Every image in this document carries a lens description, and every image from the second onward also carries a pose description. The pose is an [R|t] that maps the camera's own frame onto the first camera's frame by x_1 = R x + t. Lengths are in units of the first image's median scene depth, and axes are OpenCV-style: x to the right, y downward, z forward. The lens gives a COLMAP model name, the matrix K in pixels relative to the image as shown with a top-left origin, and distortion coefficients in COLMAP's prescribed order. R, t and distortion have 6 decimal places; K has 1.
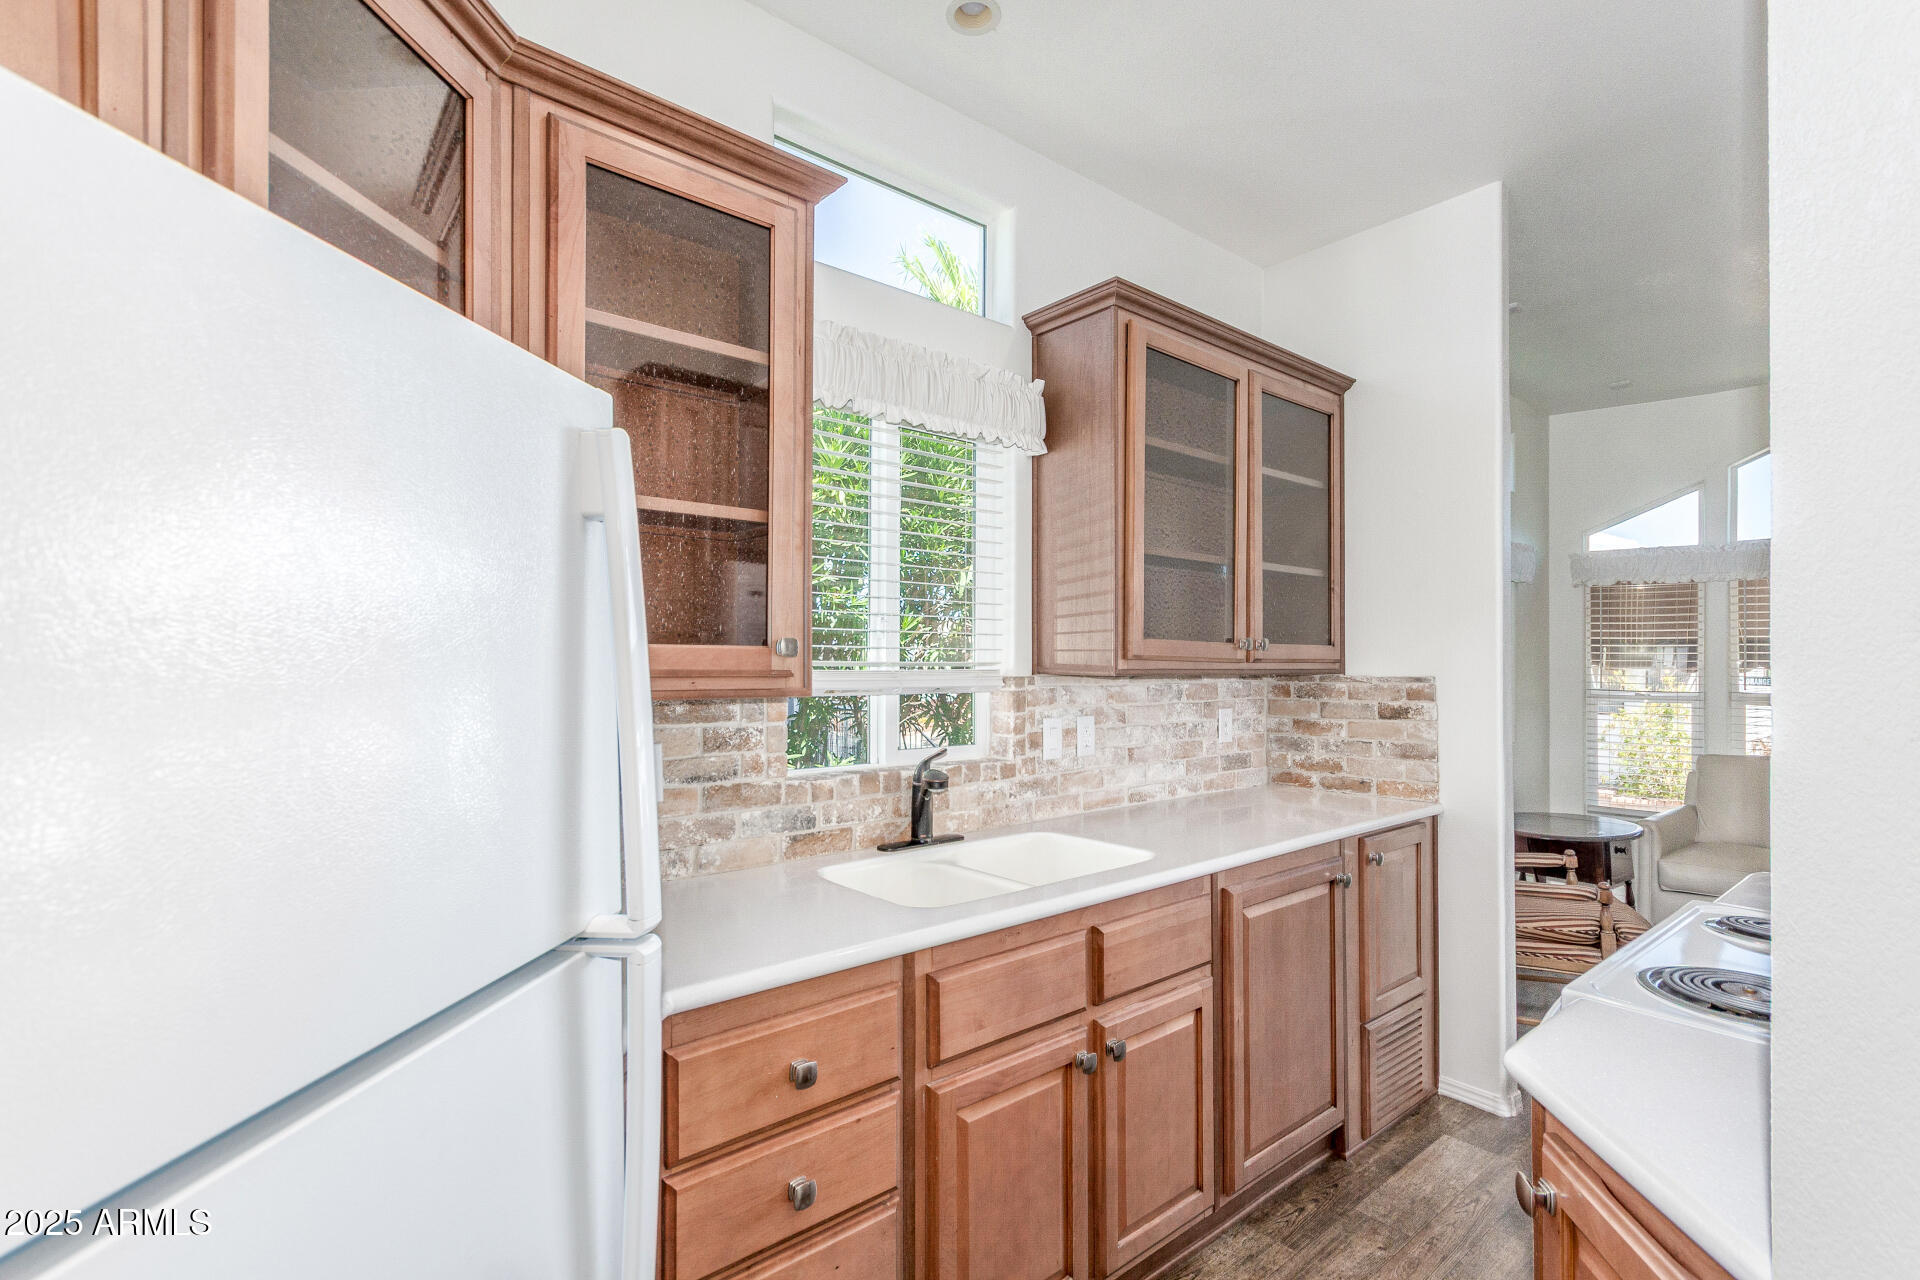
lens RADIAL K [[895.5, 0, 959.9], [0, 895.5, 650.7], [0, 0, 1]] dist [0.003054, 0.002590]
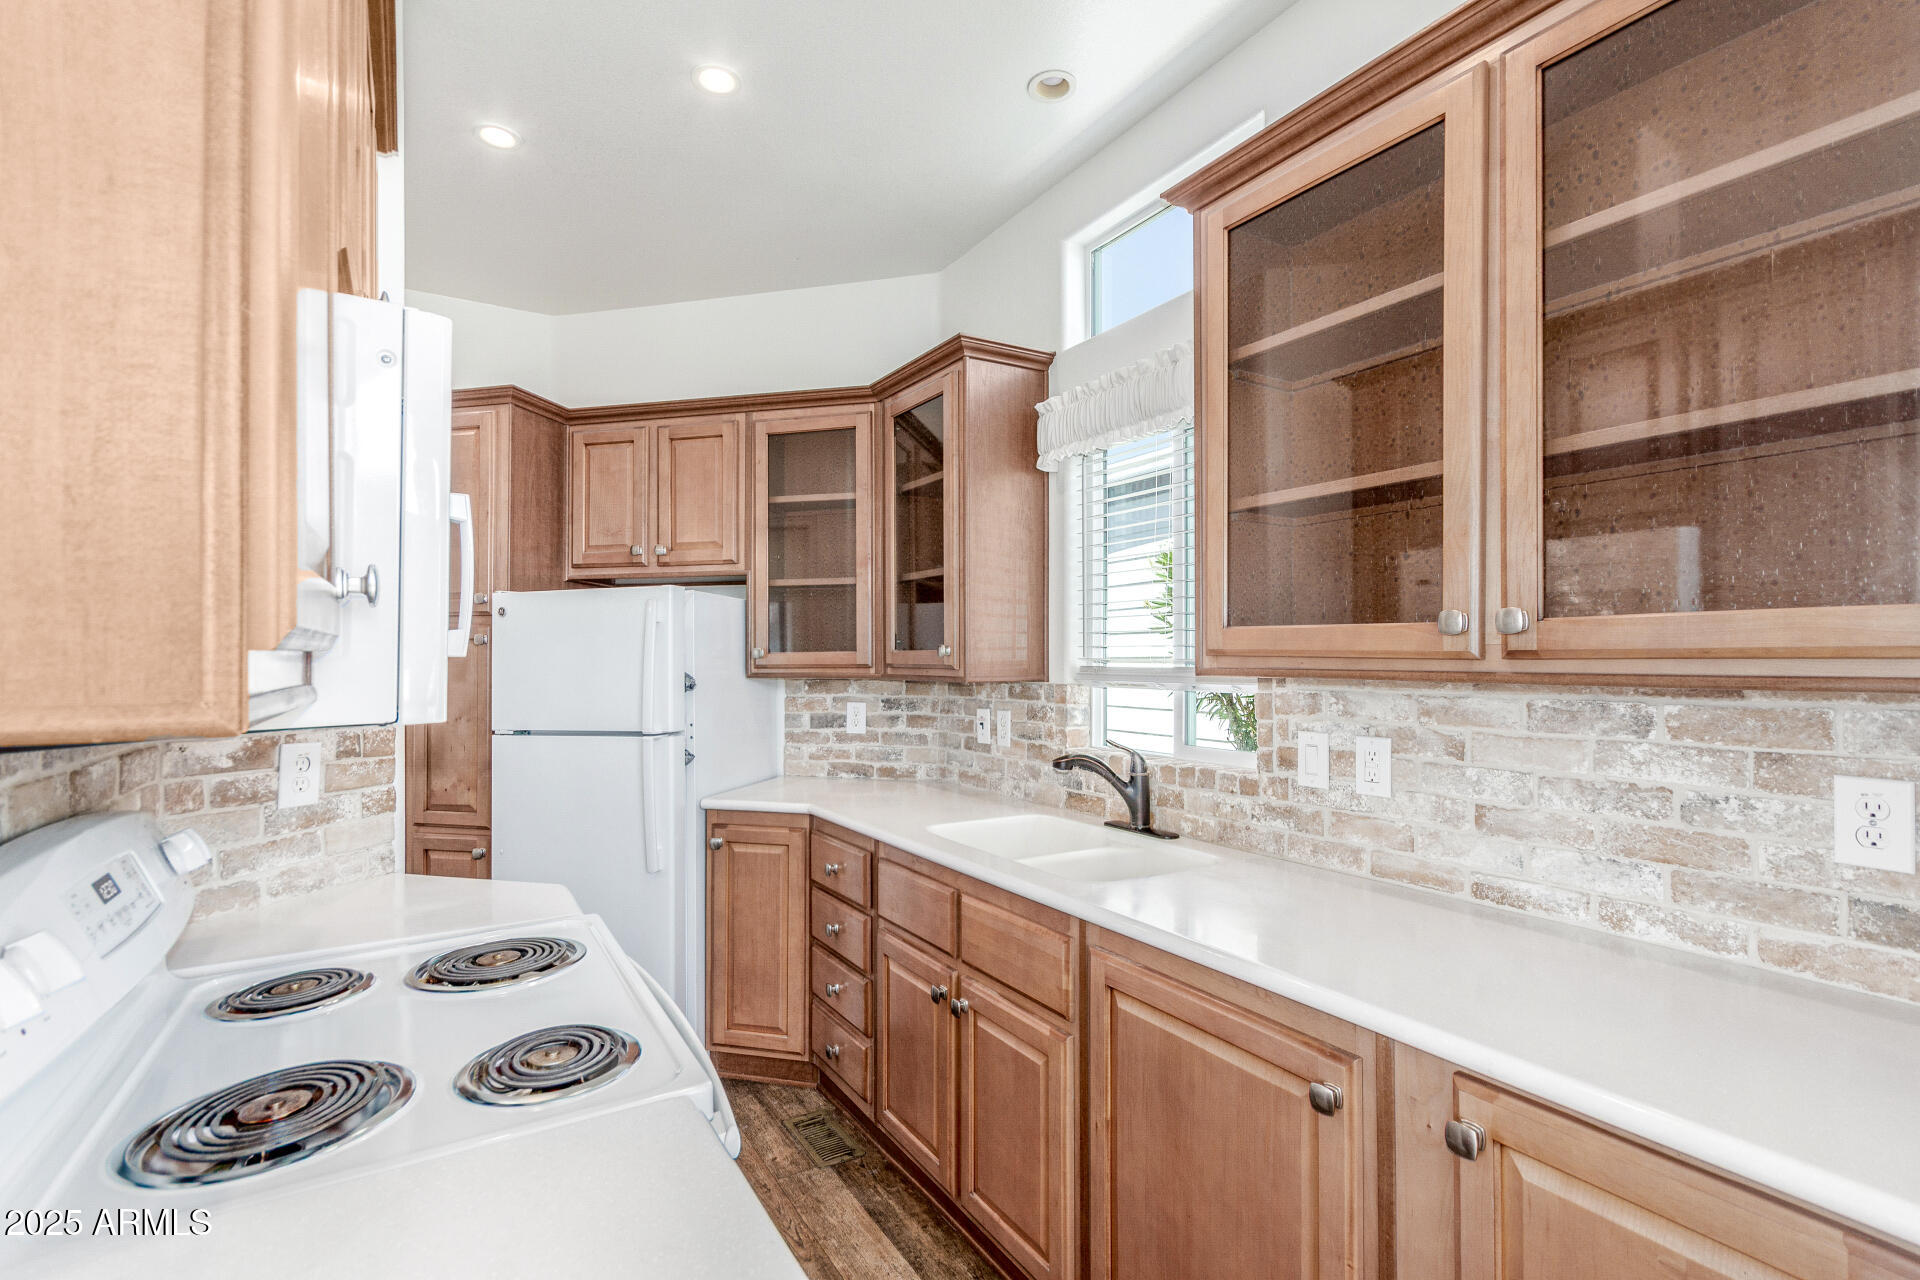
lens RADIAL K [[895.5, 0, 958.3], [0, 895.5, 645.8], [0, 0, 1]] dist [0.003054, 0.002590]
pose [[-0.155743, -0.014879, -0.987686, 0.909778], [0.016026, 0.999717, -0.017587, 0.010760], [0.987668, -0.018567, -0.155460, 0.838078]]
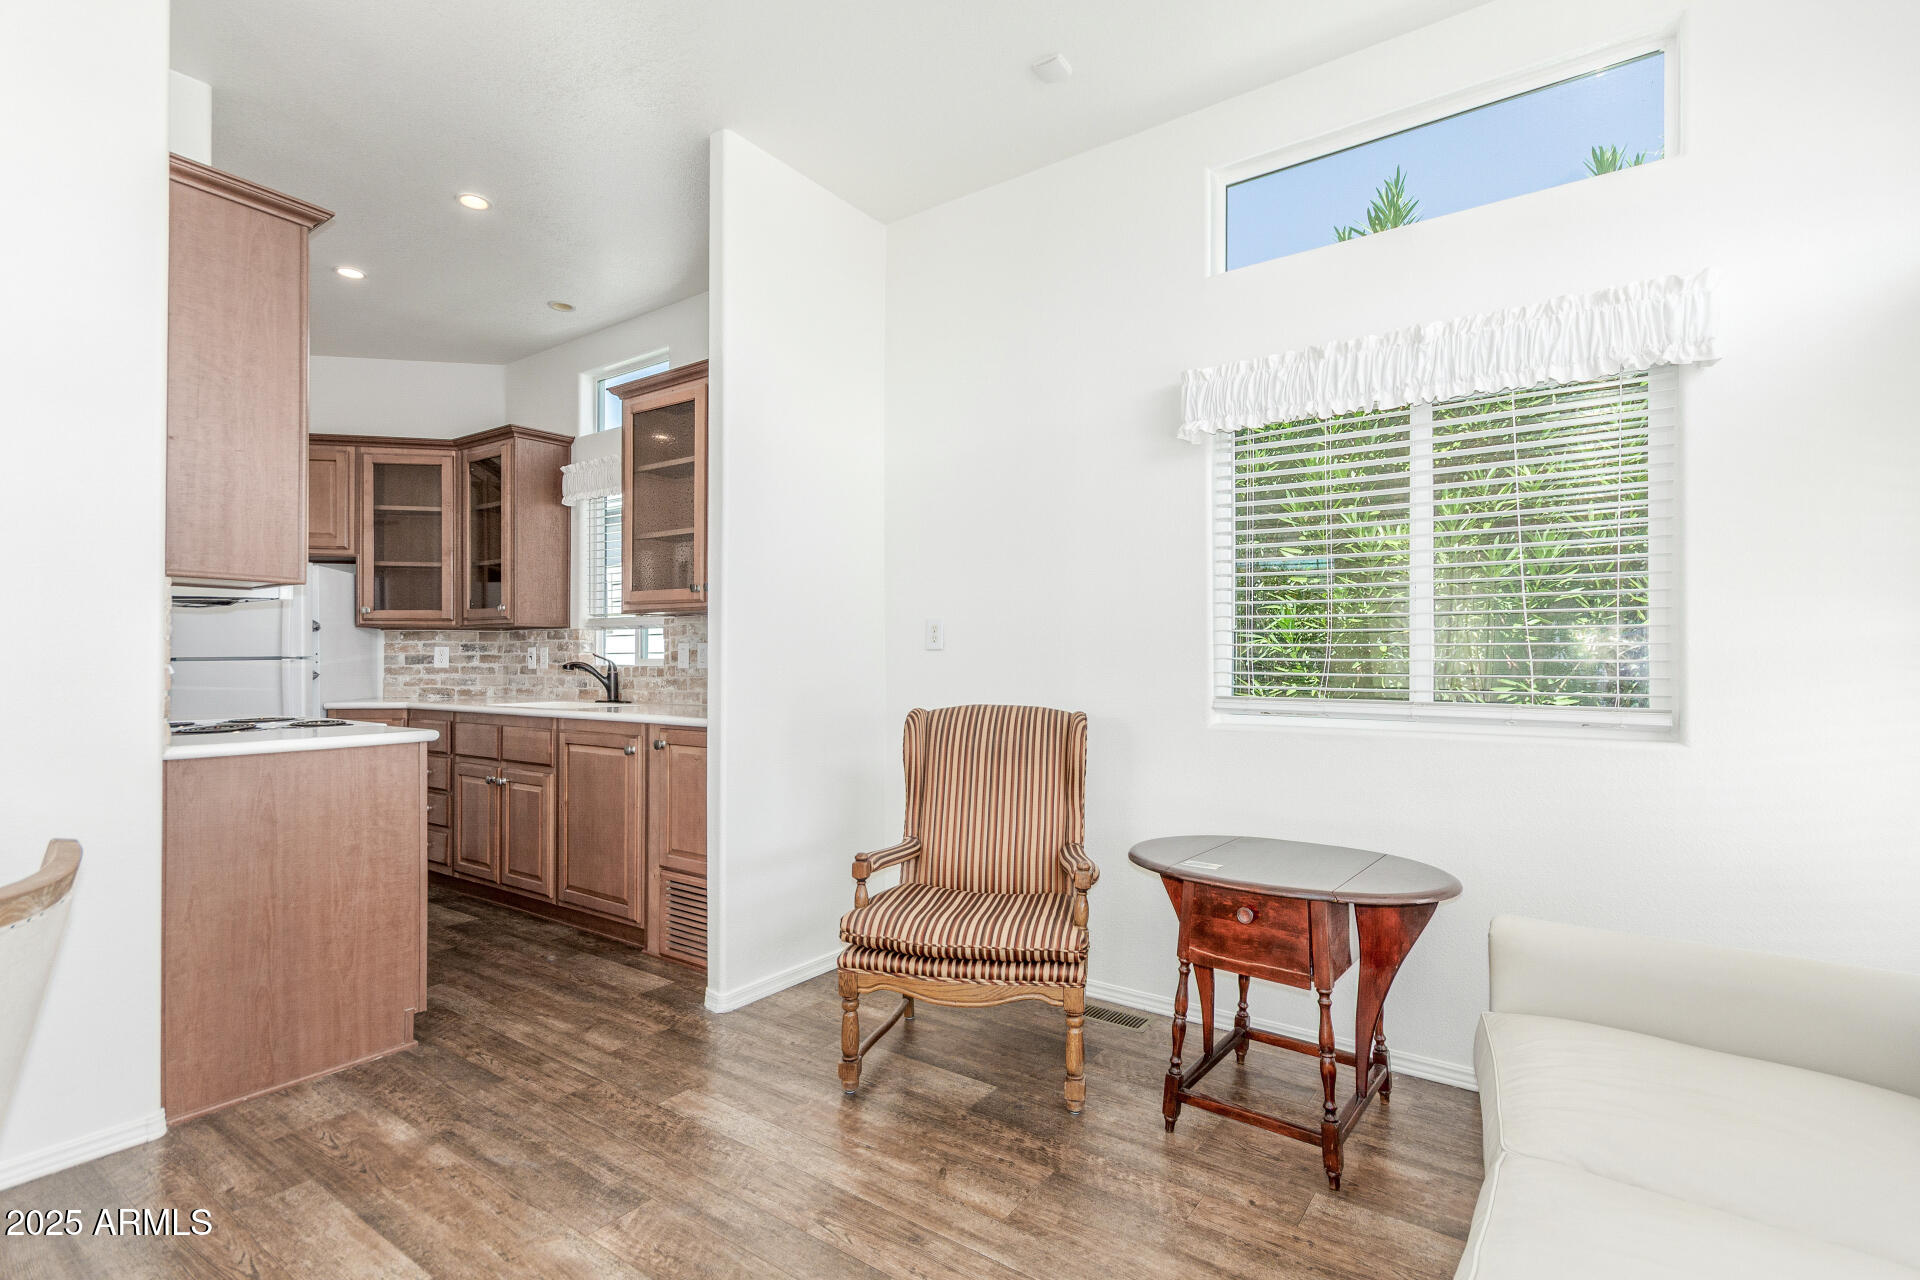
lens RADIAL K [[895.5, 0, 961.0], [0, 895.5, 657.6], [0, 0, 1]] dist [0.003054, 0.002590]
pose [[0.251829, -0.004229, -0.967762, 1.841362], [0.012569, 0.999920, -0.001099, 0.111327], [0.967690, -0.011887, 0.251862, 1.095983]]
